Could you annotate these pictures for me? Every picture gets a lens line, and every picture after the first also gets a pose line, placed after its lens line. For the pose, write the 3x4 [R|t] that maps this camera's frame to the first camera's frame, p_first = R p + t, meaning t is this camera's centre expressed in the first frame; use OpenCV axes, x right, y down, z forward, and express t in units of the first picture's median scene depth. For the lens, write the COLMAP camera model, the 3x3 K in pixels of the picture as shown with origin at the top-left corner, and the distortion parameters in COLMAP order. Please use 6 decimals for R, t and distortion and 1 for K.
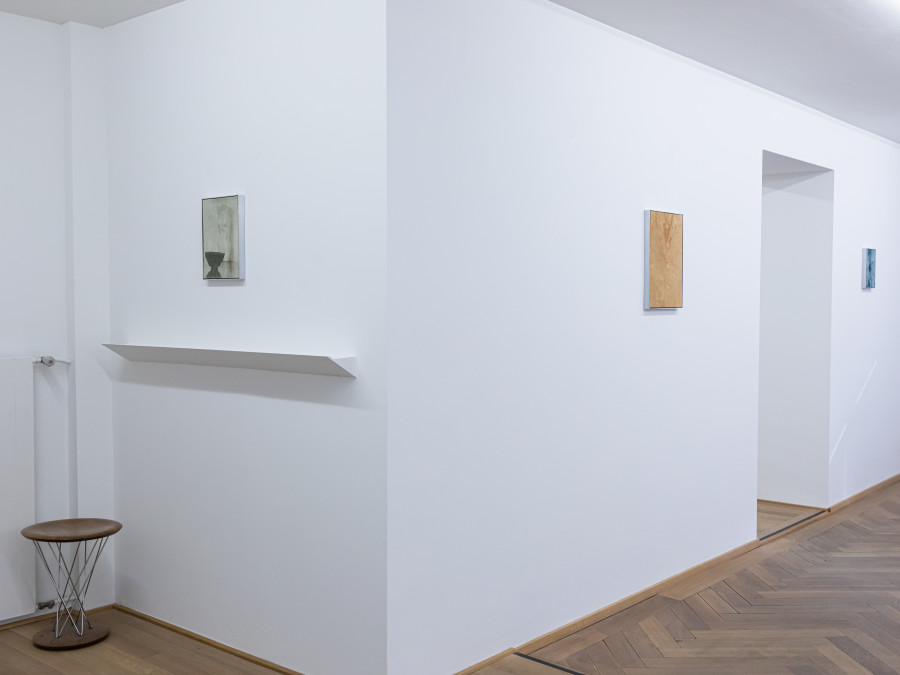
lens RADIAL K [[975.1, 0, 449.1], [0, 975.1, 336.3], [0, 0, 1]] dist [0.013790, 0.000000]
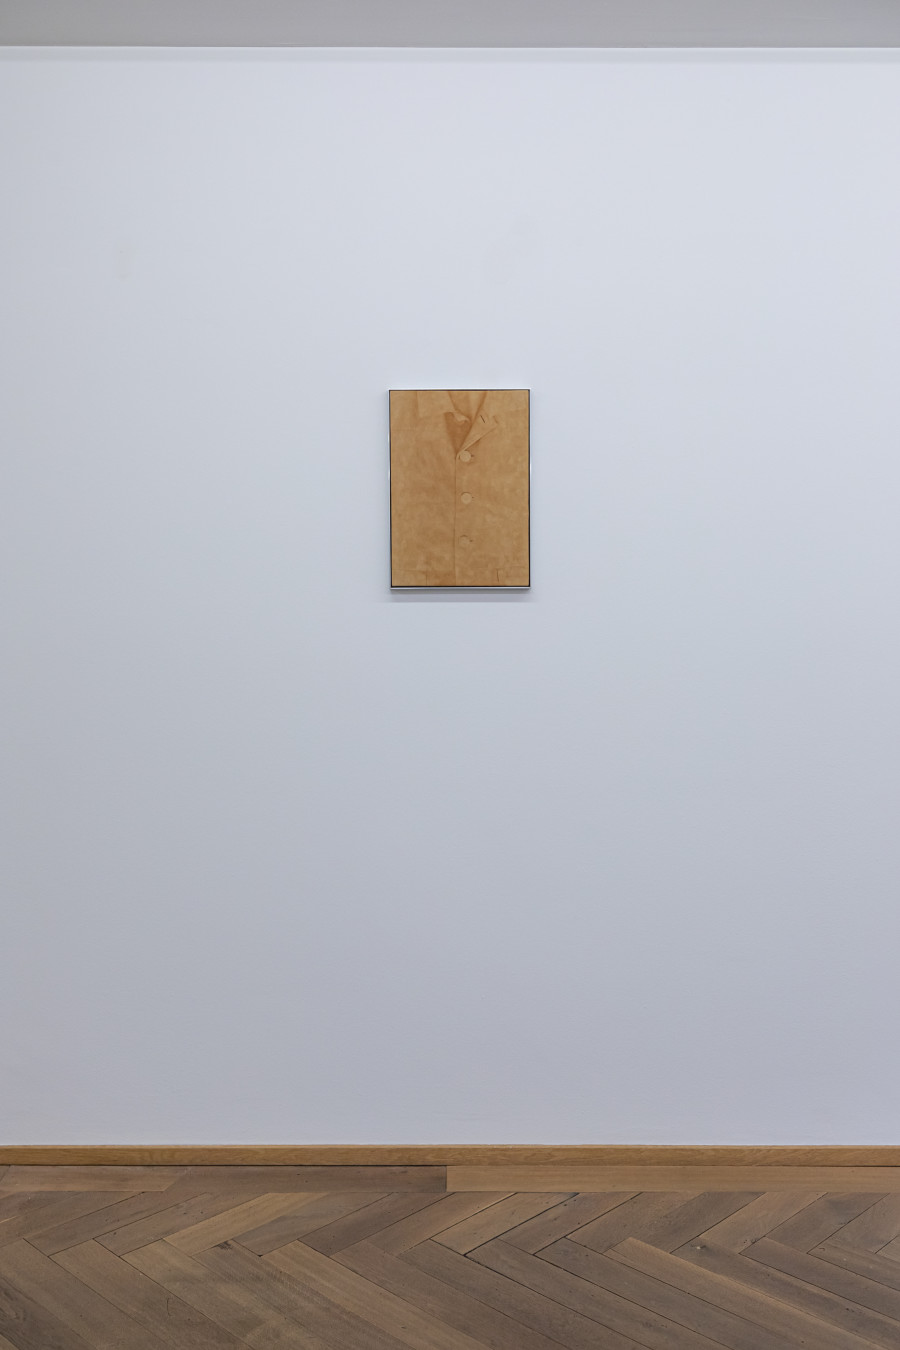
lens RADIAL K [[1287.4, 0, 450.3], [0, 1287.4, 671.1], [0, 0, 1]] dist [0.002863, 0.000000]
pose [[0.653383, 0.029607, -0.756448, 0.710930], [-0.031279, 0.999437, 0.012101, 0.005538], [0.756381, 0.015754, 0.653942, 0.579091]]
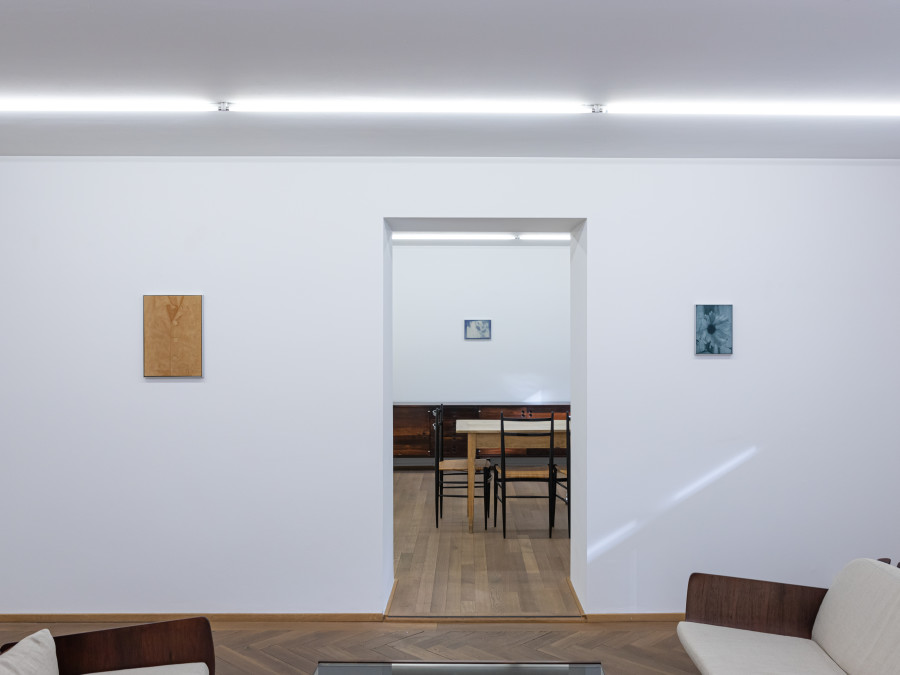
lens RADIAL K [[833.8, 0, 450.3], [0, 833.8, 336.3], [0, 0, 1]] dist [-0.003850, 0.000000]
pose [[0.666014, -0.007459, -0.745902, 1.198915], [-0.031603, 0.998770, -0.038206, -0.049861], [0.745269, 0.049018, 0.664959, 0.582843]]
